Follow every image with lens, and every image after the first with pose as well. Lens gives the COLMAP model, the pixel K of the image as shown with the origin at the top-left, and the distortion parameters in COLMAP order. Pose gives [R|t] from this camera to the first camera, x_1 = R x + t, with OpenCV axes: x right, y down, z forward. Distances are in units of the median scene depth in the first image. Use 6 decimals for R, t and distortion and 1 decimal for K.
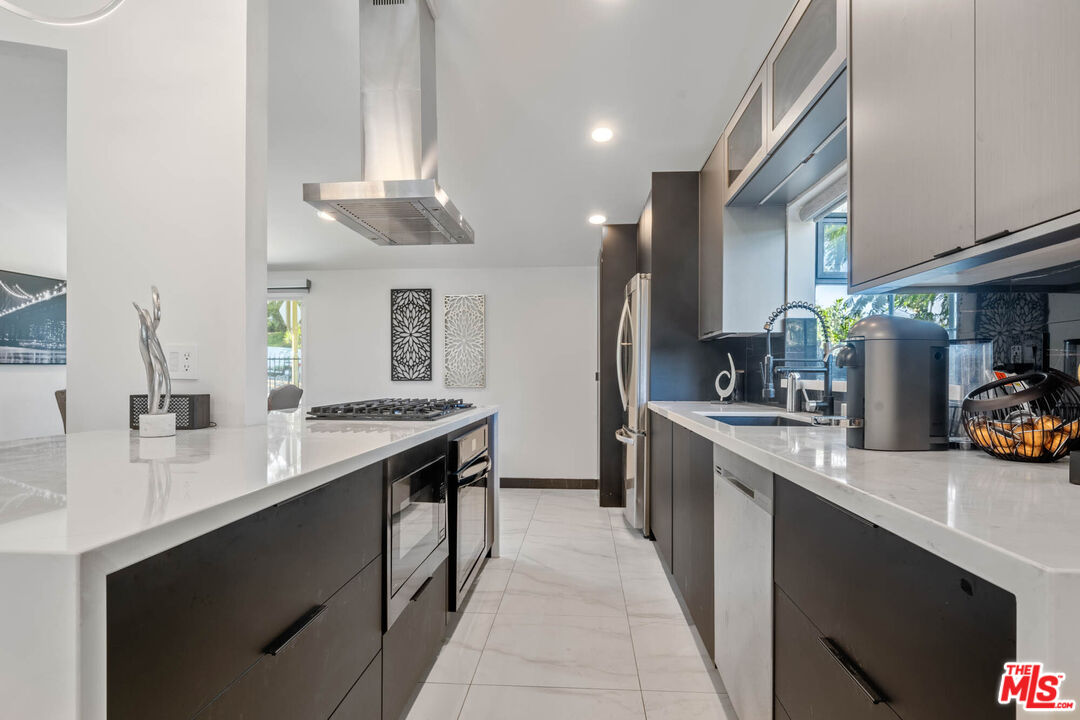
lens RADIAL K [[571.0, 0, 541.6], [0, 571.0, 376.9], [0, 0, 1]] dist [0.000726, 0.000203]
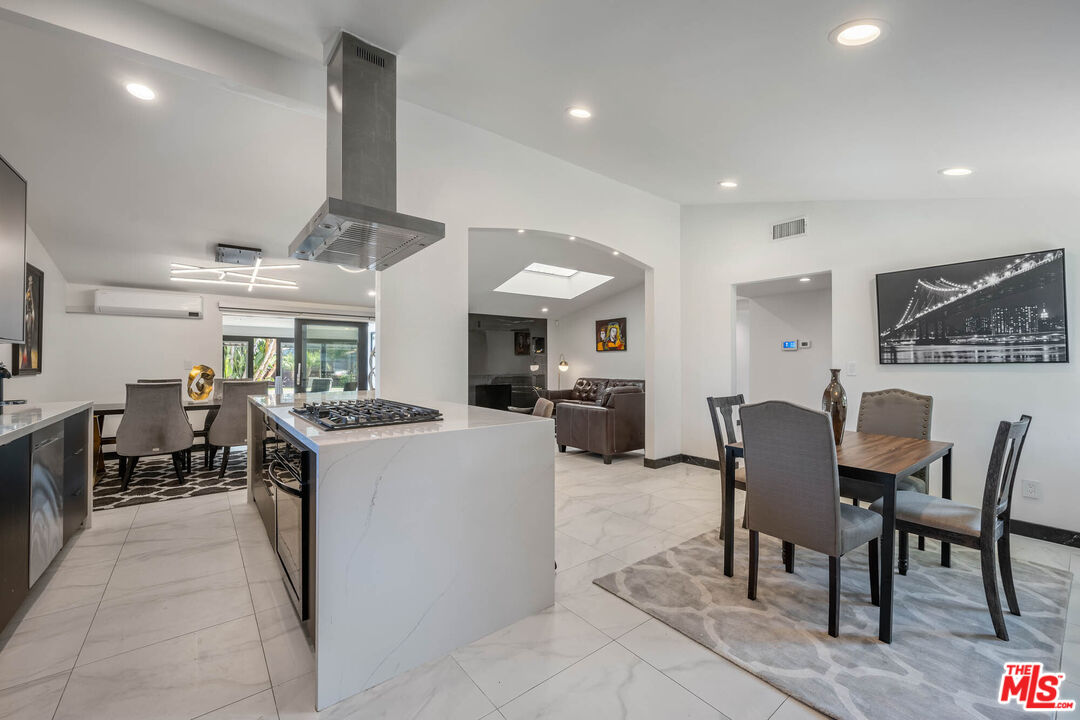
lens RADIAL K [[432.9, 0, 540.2], [0, 432.9, 363.6], [0, 0, 1]] dist [-0.000848, -0.000091]
pose [[-0.736863, 0.003094, -0.676035, 0.039634], [-0.002416, 0.999971, 0.007210, -0.025181], [0.676038, 0.006946, -0.736834, 1.055601]]
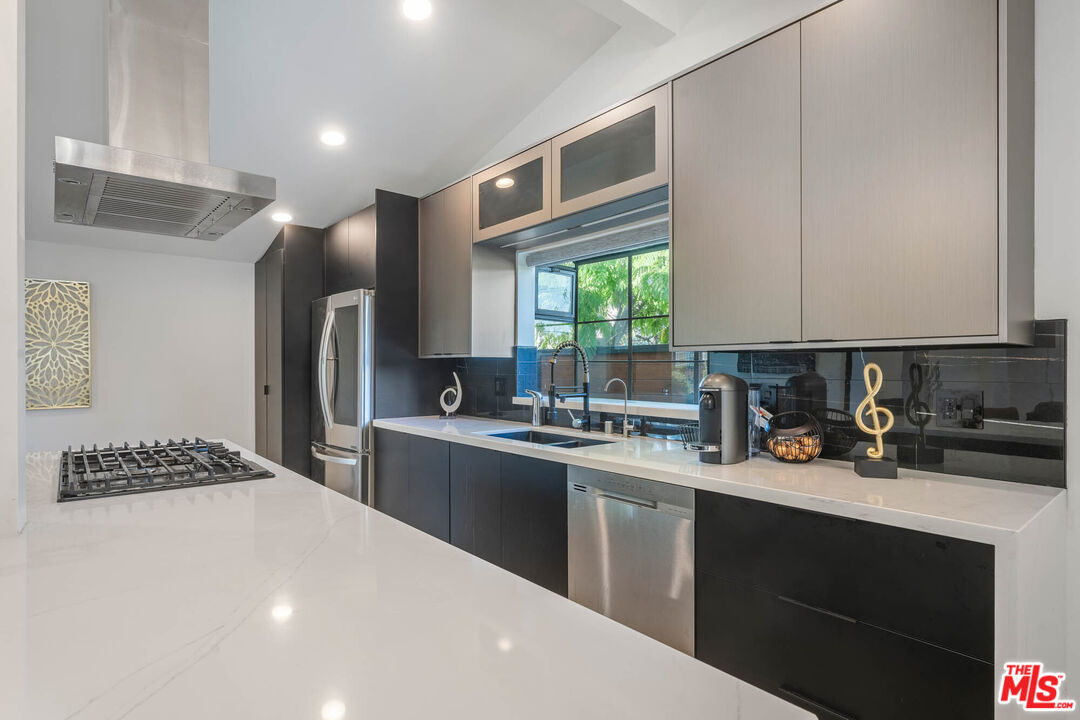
lens RADIAL K [[563.6, 0, 540.6], [0, 563.6, 367.4], [0, 0, 1]] dist [0.000818, -0.000017]
pose [[0.716614, -0.003118, 0.697463, -0.222590], [0.004840, 0.999988, -0.000502, -0.035379], [-0.697453, 0.003735, 0.716621, 0.077039]]
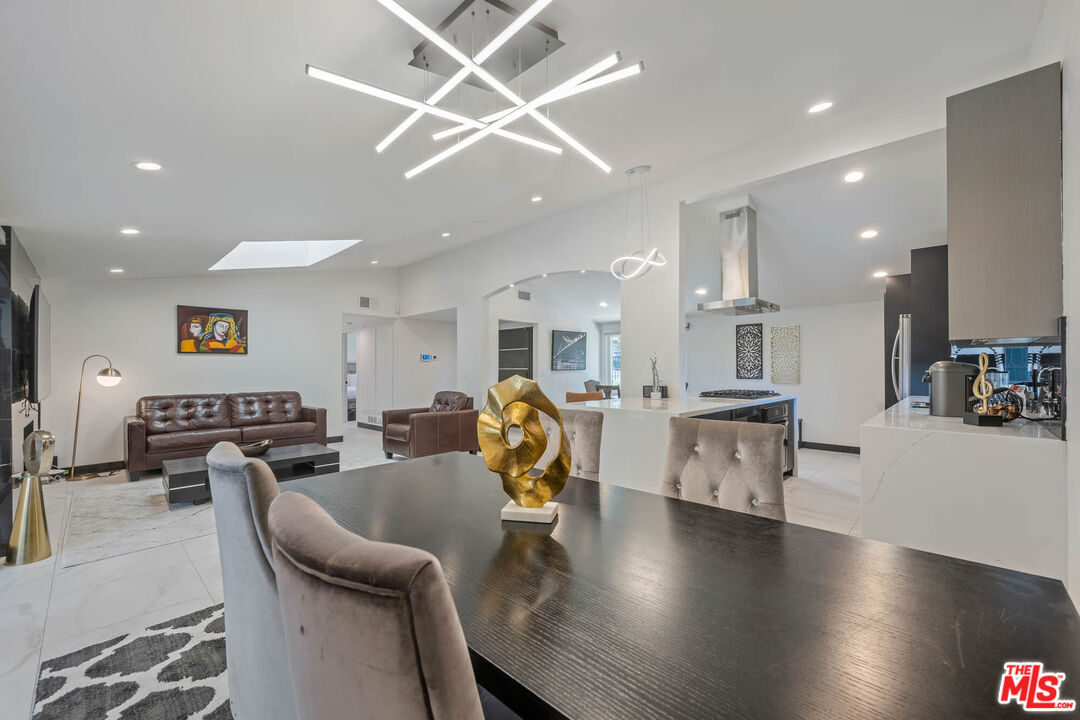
lens RADIAL K [[432.9, 0, 540.2], [0, 432.9, 363.6], [0, 0, 1]] dist [-0.000848, -0.000091]
pose [[0.772489, -0.008835, -0.634967, 0.123798], [-0.002170, 0.999861, -0.016552, -0.018267], [0.635025, 0.014164, 0.772362, -0.439457]]
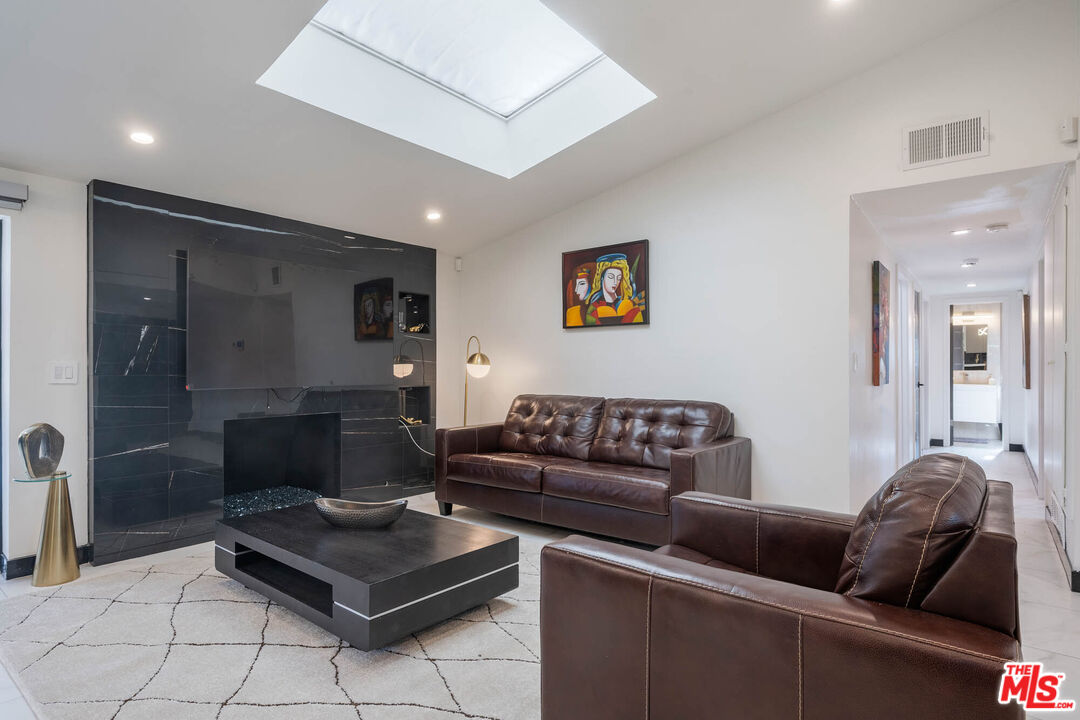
lens RADIAL K [[588.9, 0, 540.0], [0, 588.9, 360.0], [0, 0, 1]] dist [-0.002502, -0.000067]
pose [[-0.568217, -0.027397, -0.822423, -0.543696], [-0.015268, 0.999625, -0.022751, 0.011961], [0.822737, -0.000370, -0.568422, 0.389101]]
